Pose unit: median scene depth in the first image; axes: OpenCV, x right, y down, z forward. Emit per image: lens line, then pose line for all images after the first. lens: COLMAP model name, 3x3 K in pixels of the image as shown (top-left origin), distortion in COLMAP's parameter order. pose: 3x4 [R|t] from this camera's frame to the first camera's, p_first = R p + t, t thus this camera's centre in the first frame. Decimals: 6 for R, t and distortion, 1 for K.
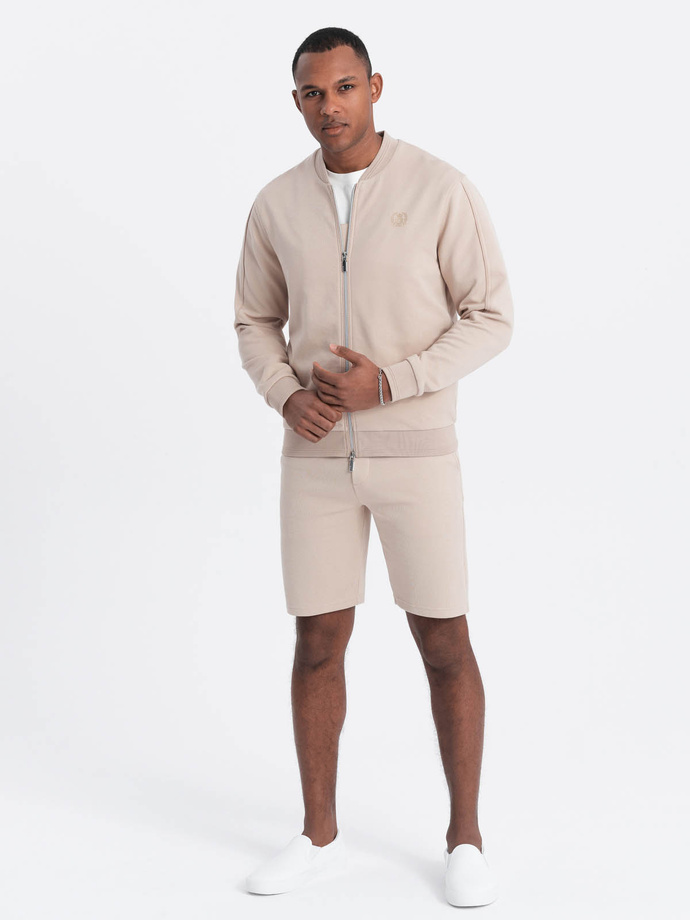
lens RADIAL K [[2276.2, 0, 345.0], [0, 2276.2, 460.0], [0, 0, 1]] dist [0.568640, 0.145909]
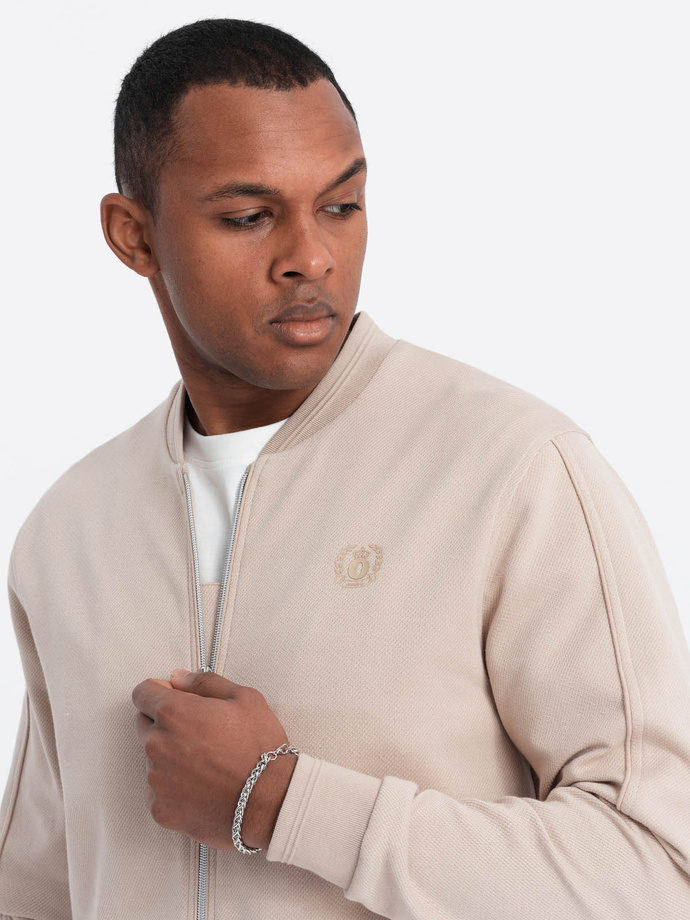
lens RADIAL K [[2276.2, 0, 345.0], [0, 2276.2, 460.0], [0, 0, 1]] dist [0.568640, 0.145909]
pose [[0.995509, 0.079688, 0.051105, 0.001014], [-0.066737, 0.973629, -0.218158, -0.040916], [-0.067142, 0.213768, 0.974574, 0.639134]]
